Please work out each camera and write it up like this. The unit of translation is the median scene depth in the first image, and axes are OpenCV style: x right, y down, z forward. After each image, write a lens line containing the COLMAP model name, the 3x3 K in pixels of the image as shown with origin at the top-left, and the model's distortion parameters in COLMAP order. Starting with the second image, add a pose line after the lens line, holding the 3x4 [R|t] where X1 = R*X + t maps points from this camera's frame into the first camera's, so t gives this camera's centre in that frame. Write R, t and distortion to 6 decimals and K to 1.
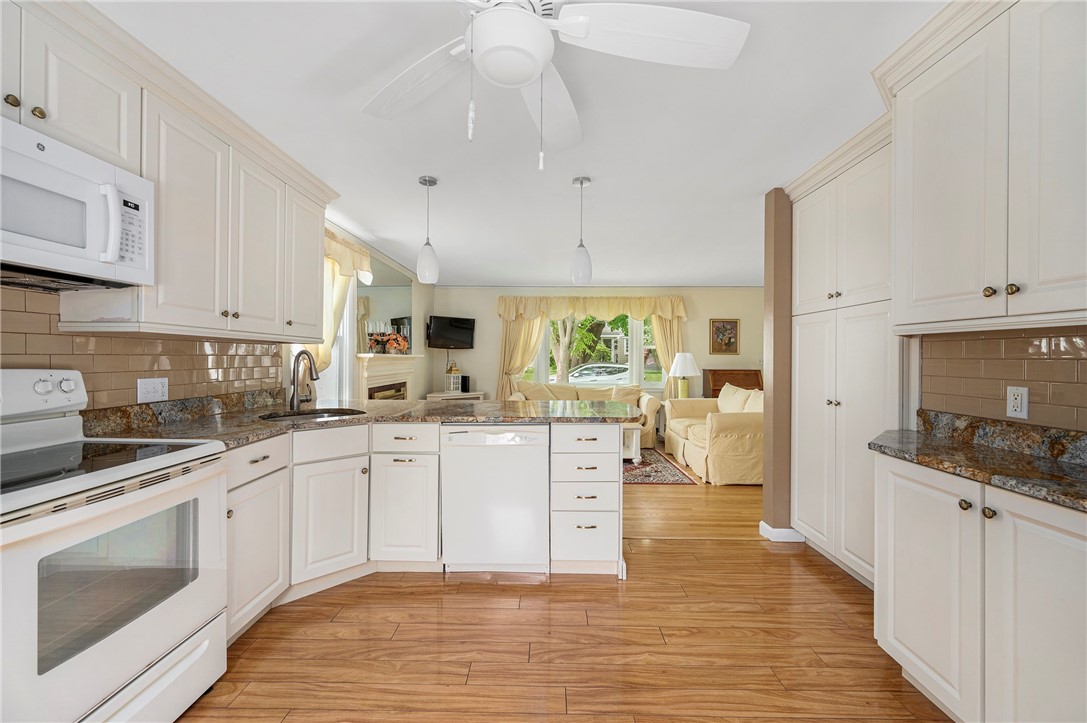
lens RADIAL K [[437.7, 0, 542.3], [0, 437.7, 358.9], [0, 0, 1]] dist [-0.002816, -0.000046]
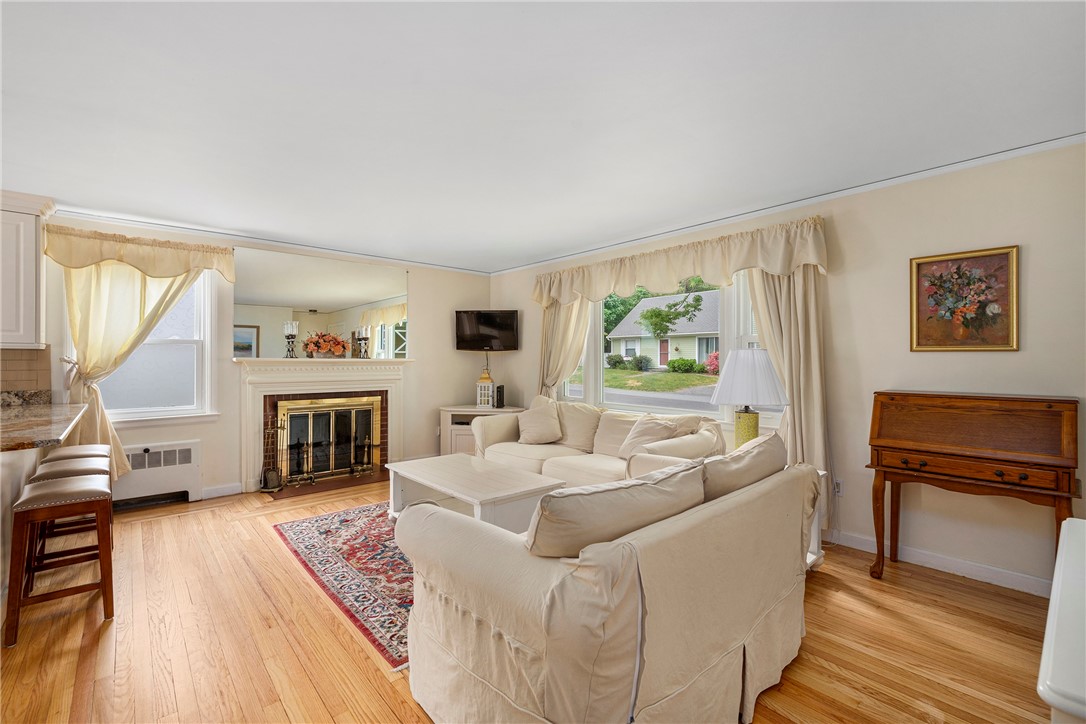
lens RADIAL K [[475.6, 0, 543.0], [0, 475.6, 362.0], [0, 0, 1]] dist [-0.001216, -0.000315]
pose [[0.673346, -0.002899, -0.739322, 1.428885], [-0.000513, 0.999990, -0.004389, 0.001392], [0.739327, 0.003334, 0.673338, 1.468092]]
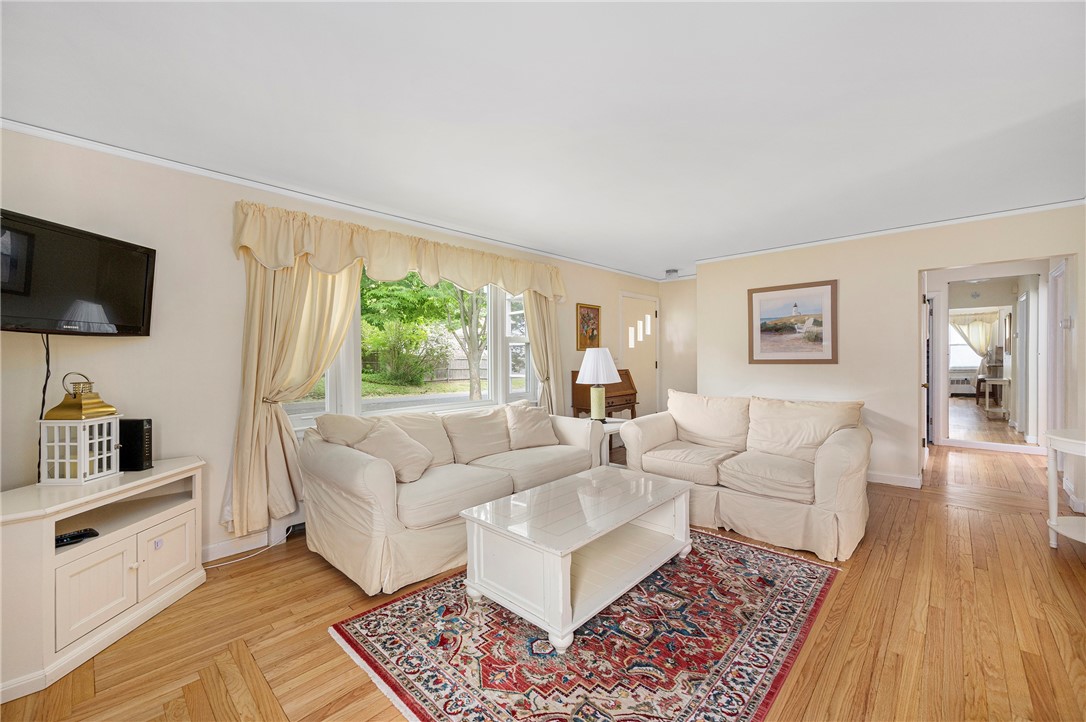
lens RADIAL K [[432.4, 0, 543.0], [0, 432.4, 361.0], [0, 0, 1]] dist [-0.002373, -0.000069]
pose [[0.675385, -0.020385, 0.737183, -0.602994], [0.016032, 0.999788, 0.012958, -0.010025], [-0.737291, 0.003067, 0.675569, 1.650189]]
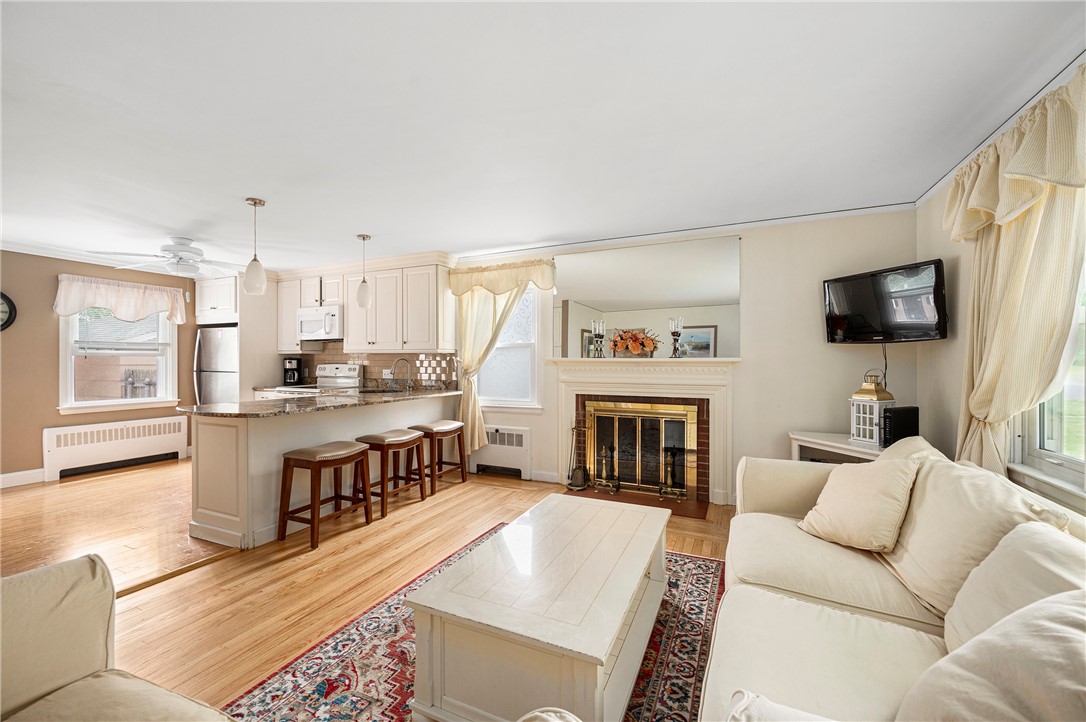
lens RADIAL K [[437.3, 0, 540.5], [0, 437.3, 362.4], [0, 0, 1]] dist [0.000519, -0.000162]
pose [[-0.409261, -0.000847, -0.912417, 0.970195], [-0.006082, 0.999980, 0.001800, -0.006838], [0.912397, 0.006286, -0.409258, 2.544983]]
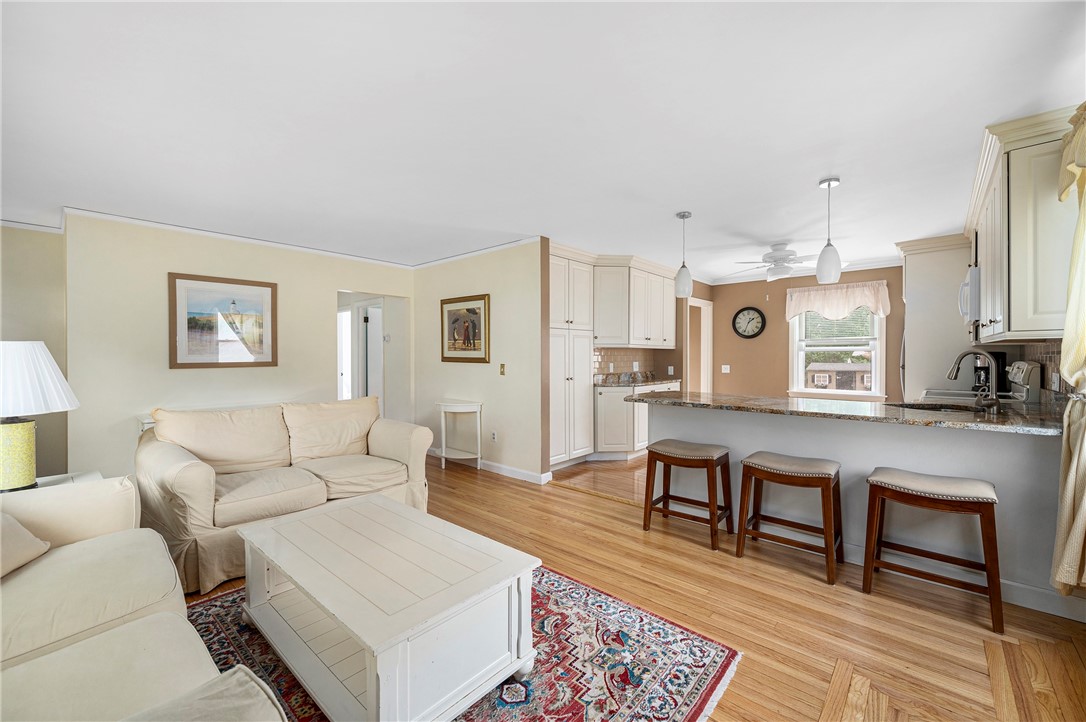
lens RADIAL K [[437.3, 0, 541.8], [0, 437.3, 358.4], [0, 0, 1]] dist [-0.002816, -0.000046]
pose [[-0.754567, -0.010006, 0.656147, -0.513371], [-0.000654, 0.999895, 0.014496, -0.015988], [-0.656223, 0.010509, -0.754494, 2.661067]]
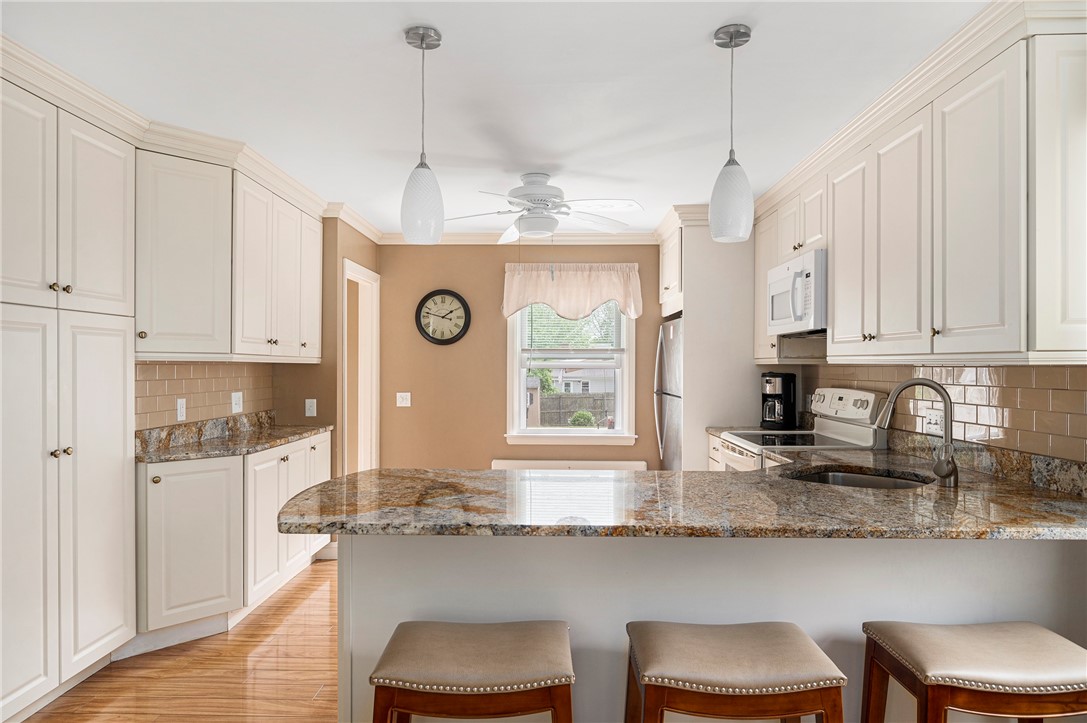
lens RADIAL K [[668.7, 0, 542.4], [0, 668.7, 367.5], [0, 0, 1]] dist [0.000247, -0.000236]
pose [[-0.999964, -0.007908, 0.003156, -0.060362], [-0.007885, 0.999942, 0.007404, -0.041975], [-0.003214, 0.007378, -0.999968, 2.121659]]
